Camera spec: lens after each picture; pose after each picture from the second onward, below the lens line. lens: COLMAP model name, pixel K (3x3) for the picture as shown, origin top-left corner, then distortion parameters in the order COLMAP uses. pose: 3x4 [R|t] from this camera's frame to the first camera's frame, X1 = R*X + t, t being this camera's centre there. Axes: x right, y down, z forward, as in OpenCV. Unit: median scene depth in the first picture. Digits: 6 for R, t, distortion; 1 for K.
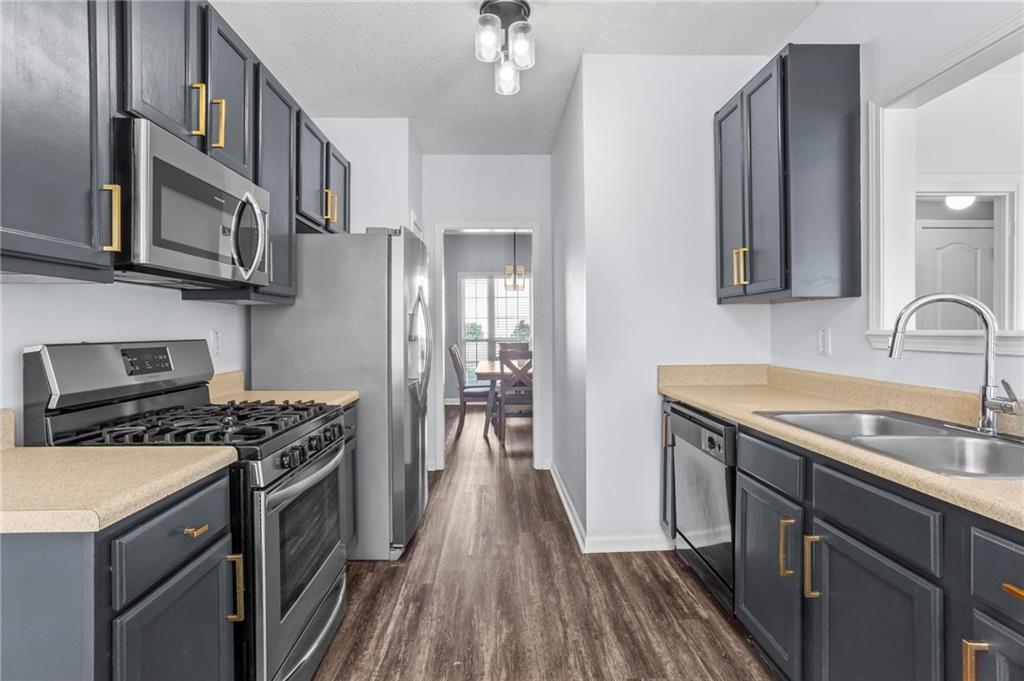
lens RADIAL K [[491.9, 0, 493.7], [0, 491.9, 334.5], [0, 0, 1]] dist [-0.047307, 0.021621]
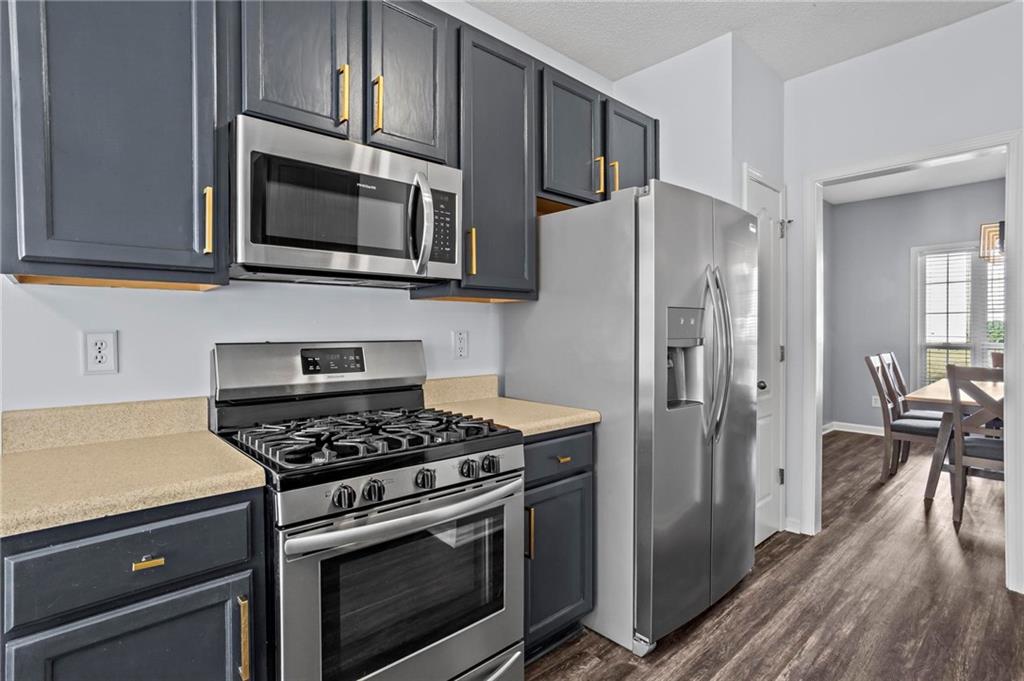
lens RADIAL K [[497.5, 0, 505.4], [0, 497.5, 337.2], [0, 0, 1]] dist [-0.051872, 0.031573]
pose [[0.666274, 0.010194, -0.745637, 0.207058], [-0.007458, 0.999948, 0.007007, -0.003354], [0.745670, 0.000892, 0.666315, 0.408066]]
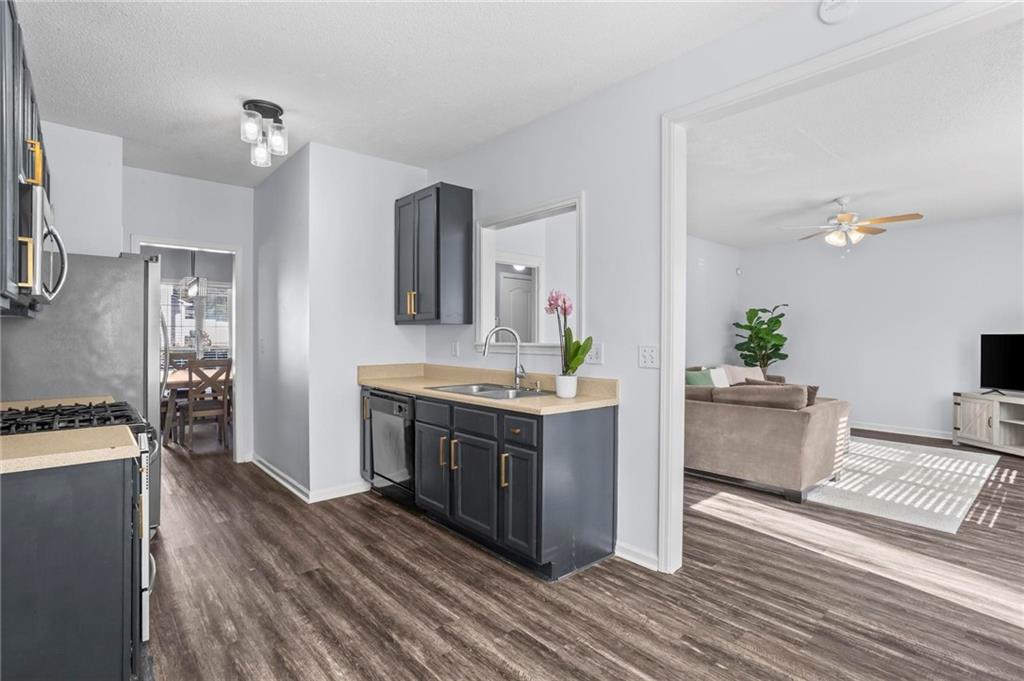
lens RADIAL K [[480.3, 0, 512.0], [0, 480.3, 340.5], [0, 0, 1]] dist [0.025076, -0.000076]
pose [[0.742636, 0.003171, 0.669688, -0.356530], [-0.001545, 0.999994, -0.003022, -0.010142], [-0.669694, 0.001209, 0.742636, -0.466481]]
